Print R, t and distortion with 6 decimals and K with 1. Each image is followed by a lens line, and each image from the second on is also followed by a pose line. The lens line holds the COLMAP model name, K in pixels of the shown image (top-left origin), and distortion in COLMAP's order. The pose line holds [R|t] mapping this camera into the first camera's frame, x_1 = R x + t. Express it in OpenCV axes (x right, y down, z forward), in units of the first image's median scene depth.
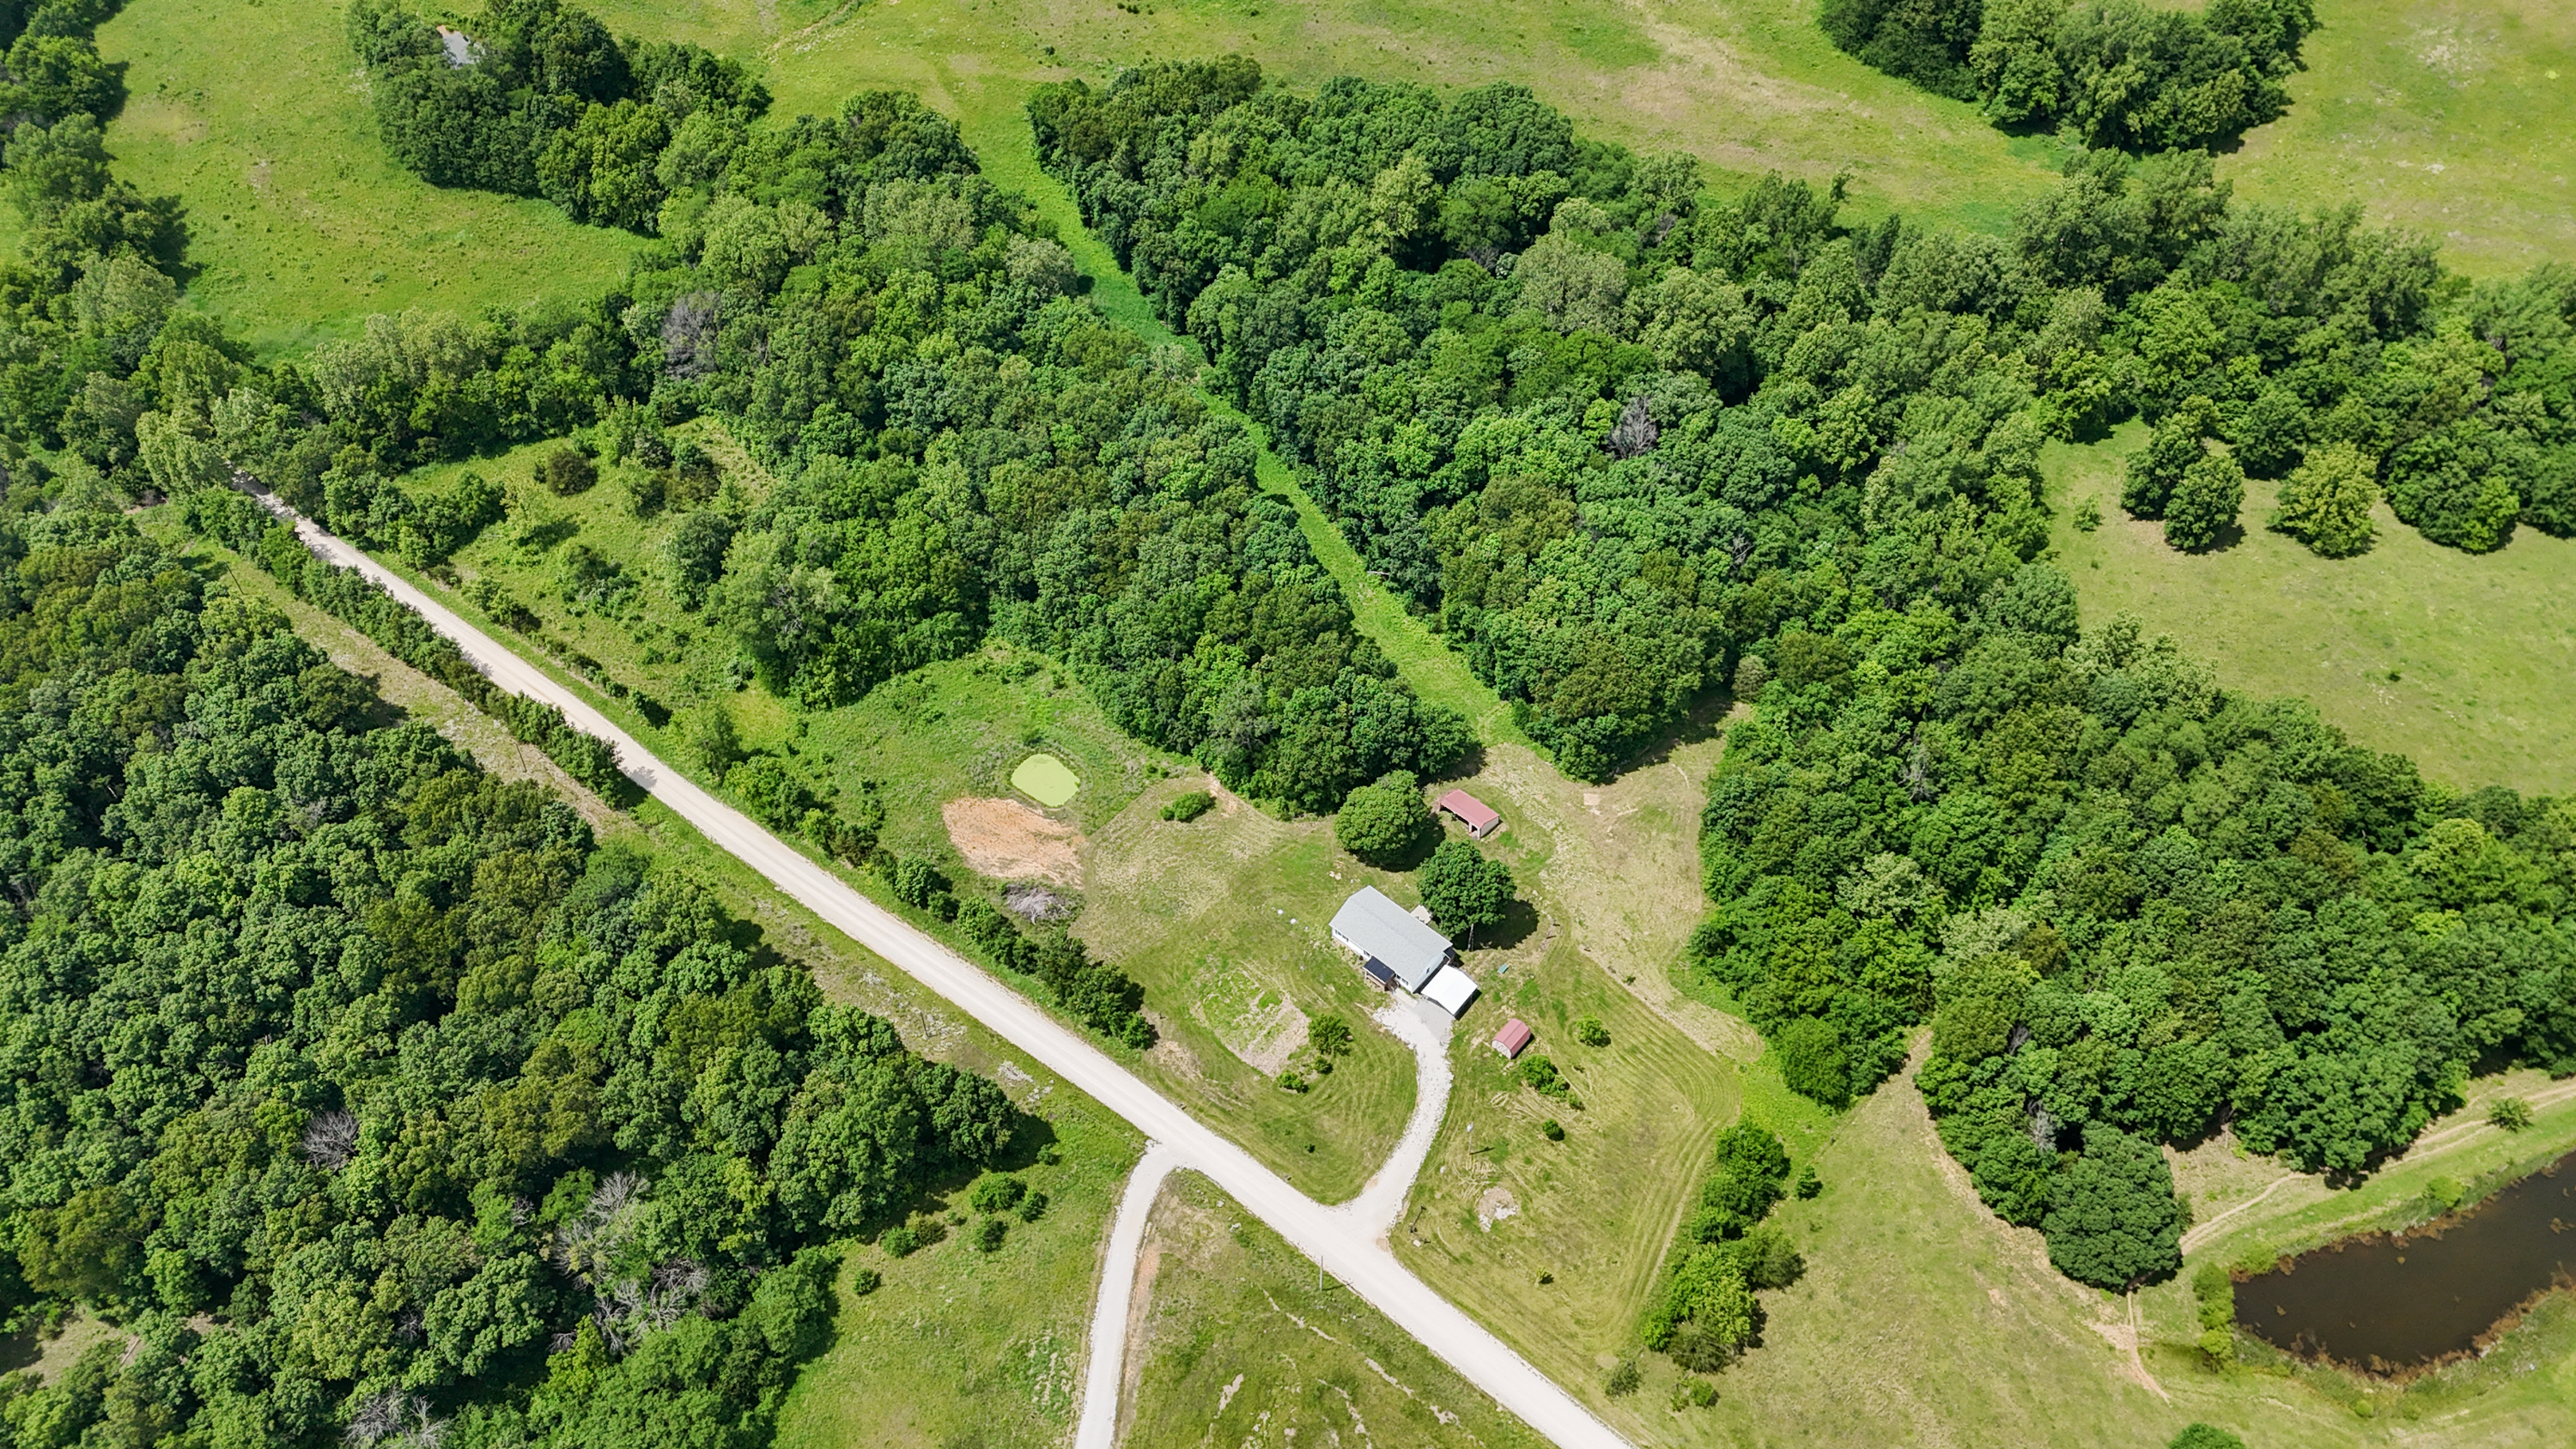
lens RADIAL K [[1832.8, 0, 1288.0], [0, 1832.8, 724.5], [0, 0, 1]] dist [0.046886, -0.054543]
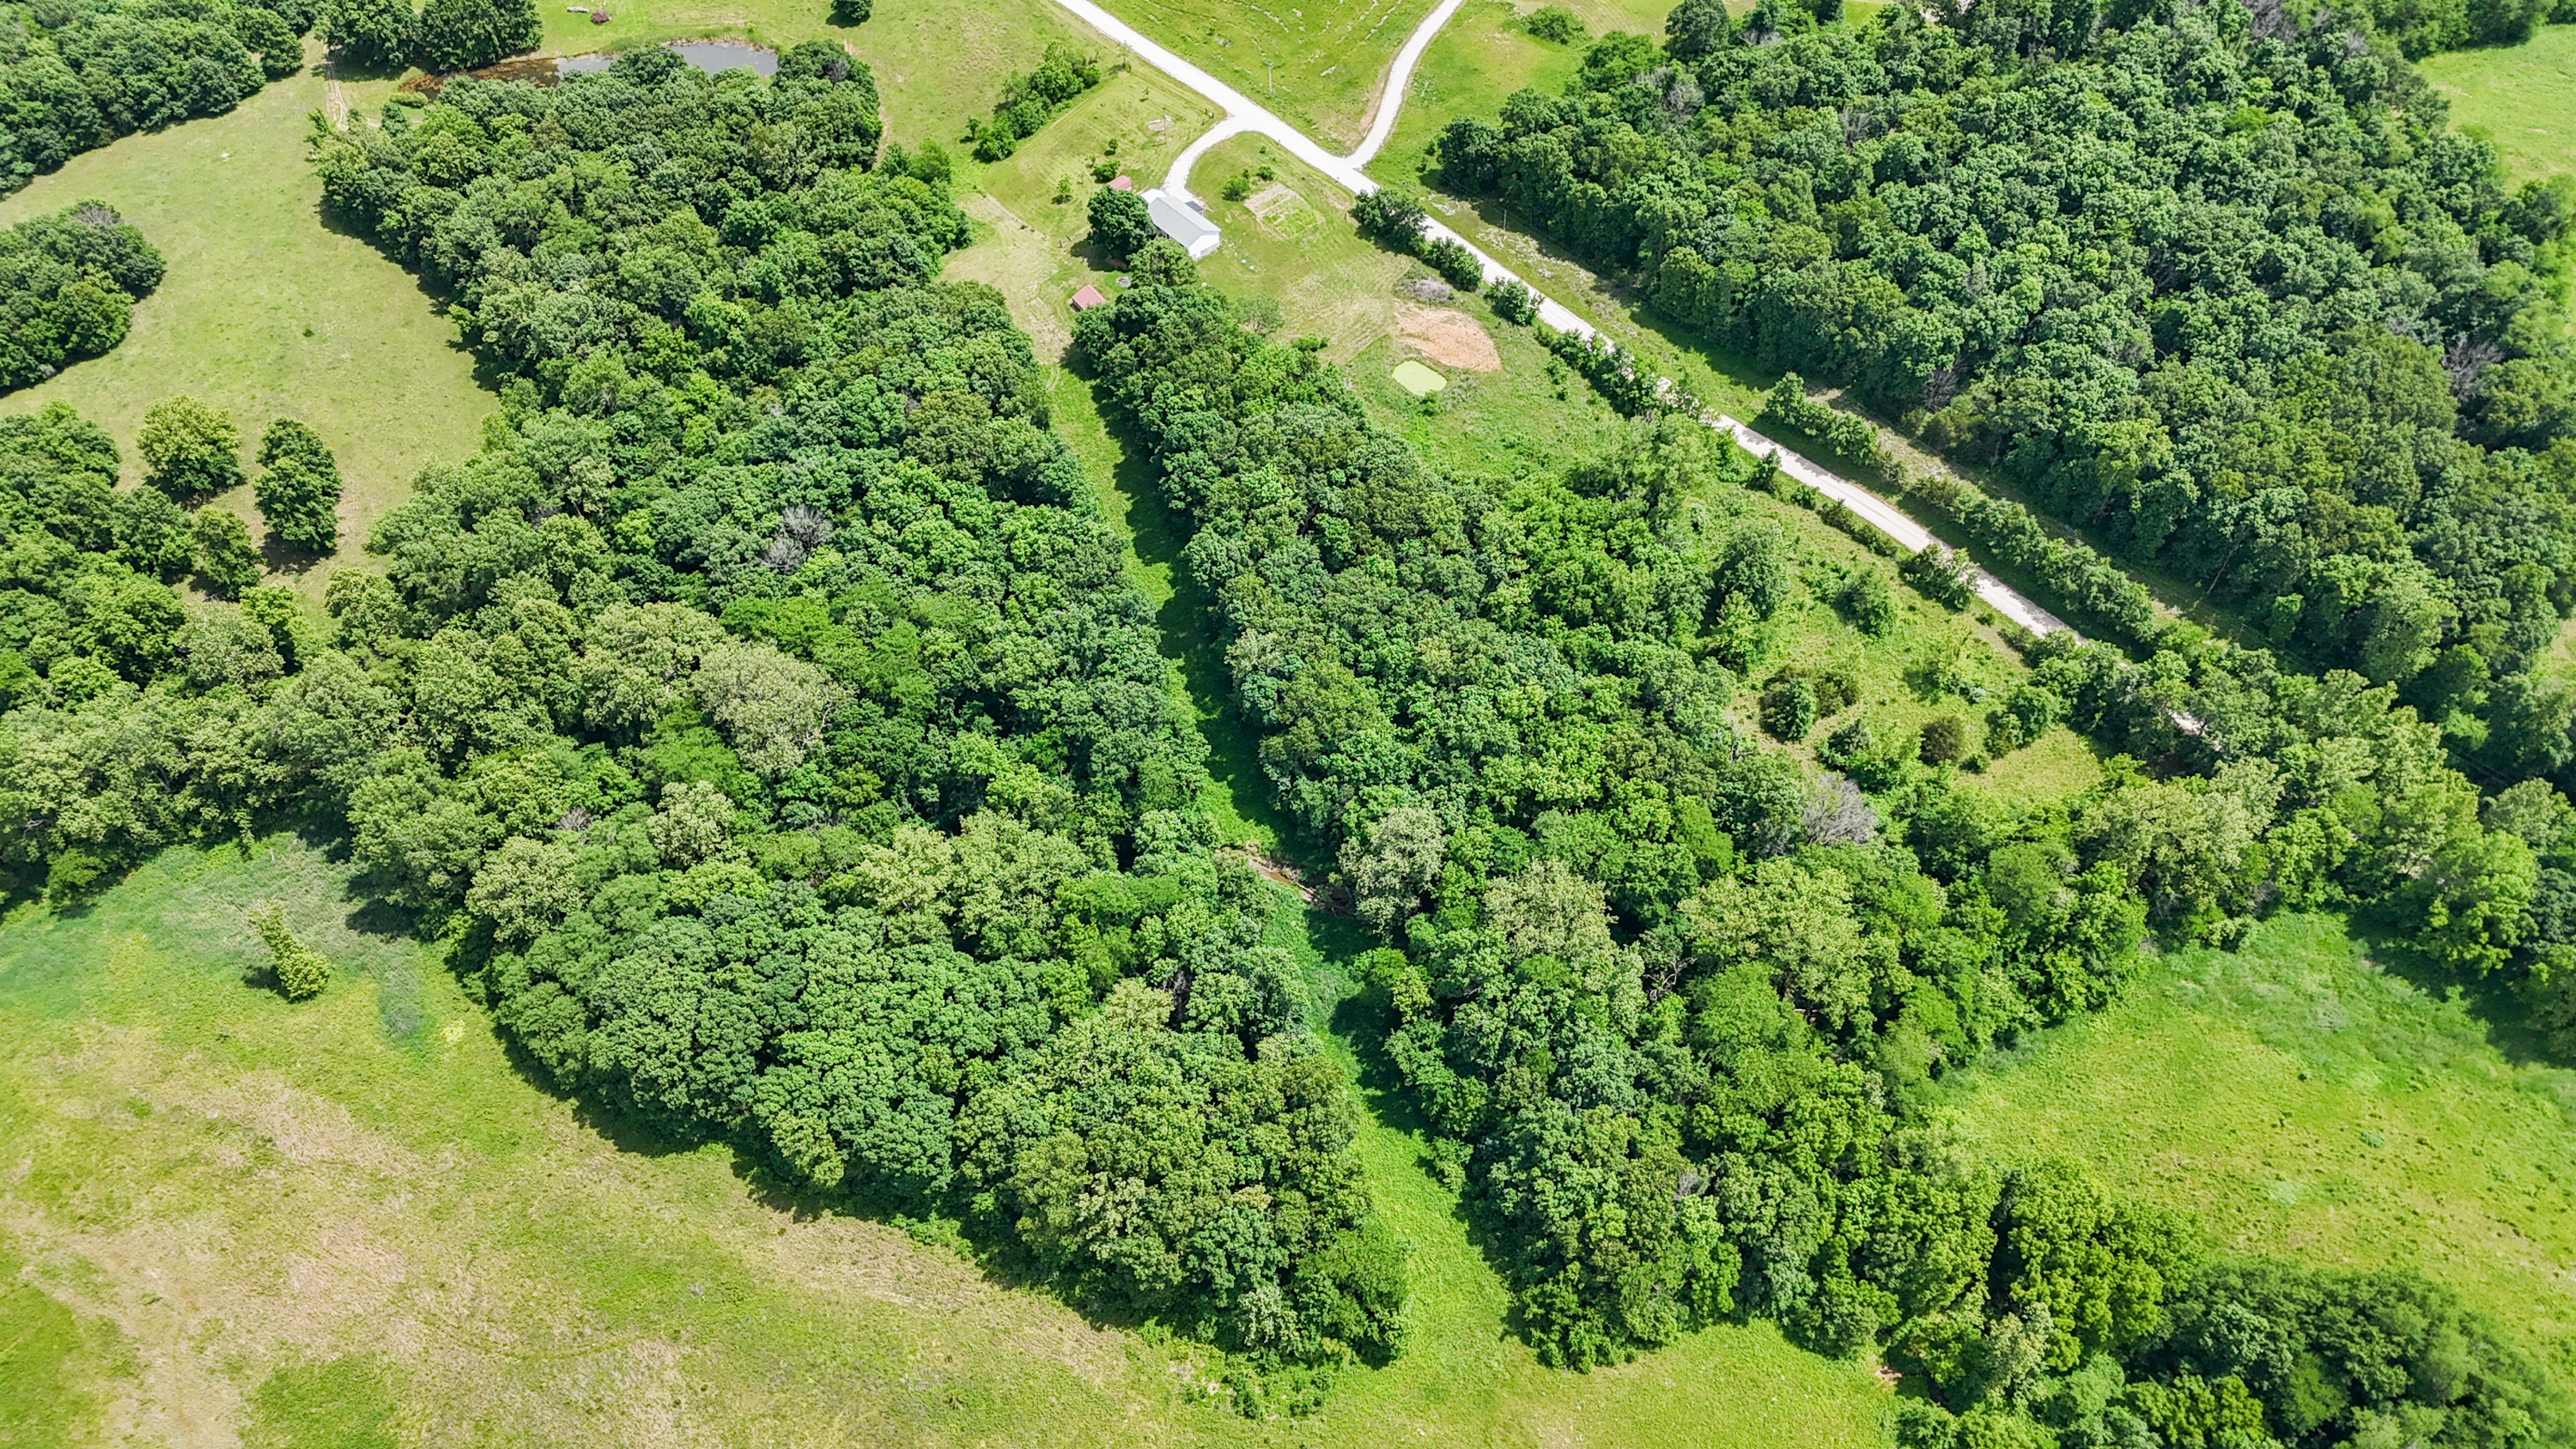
lens RADIAL K [[1917.1, 0, 1288.0], [0, 1917.1, 724.5], [0, 0, 1]] dist [0.046972, -0.005558]
pose [[-0.989662, -0.110554, 0.091358, -0.194596], [0.108054, -0.155924, 0.981841, -1.324595], [-0.094301, 0.981563, 0.166258, 1.053723]]
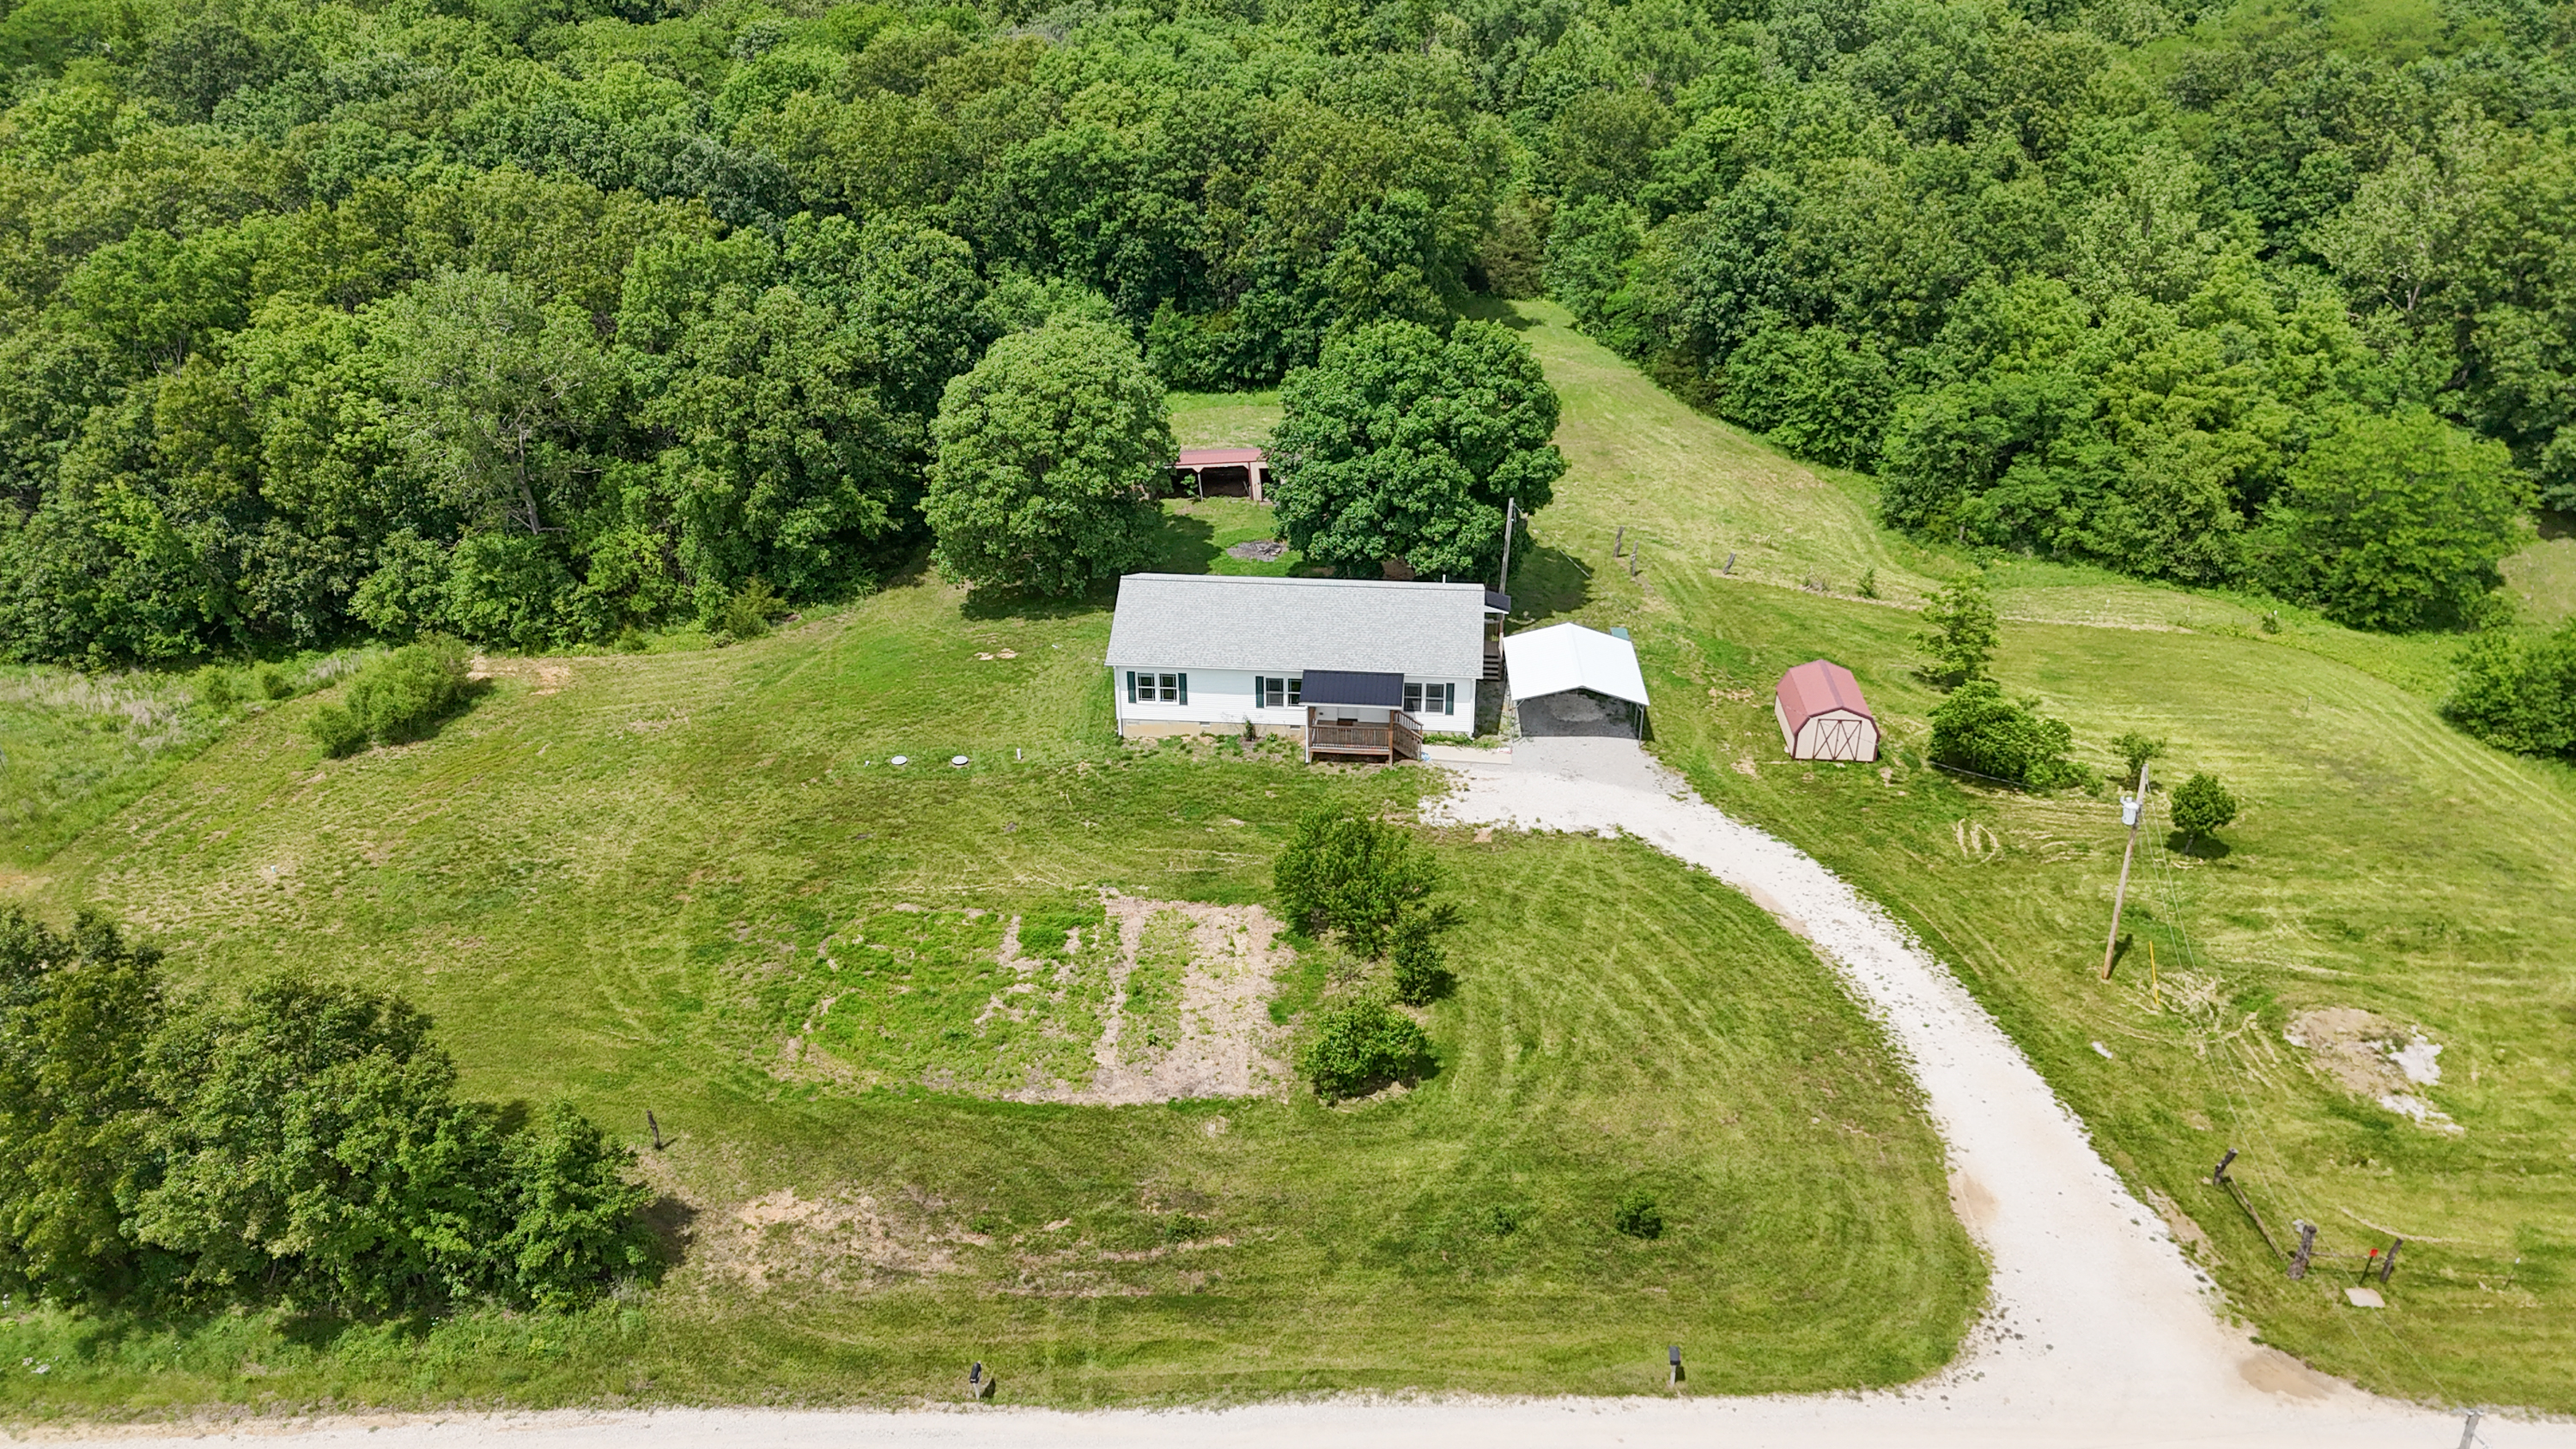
lens RADIAL K [[1917.1, 0, 1288.0], [0, 1917.1, 724.5], [0, 0, 1]] dist [0.046972, -0.005558]
pose [[0.805241, -0.290406, 0.516964, -0.103256], [0.451330, 0.865638, -0.216733, 0.183241], [-0.384563, 0.407843, 0.828116, 0.702960]]
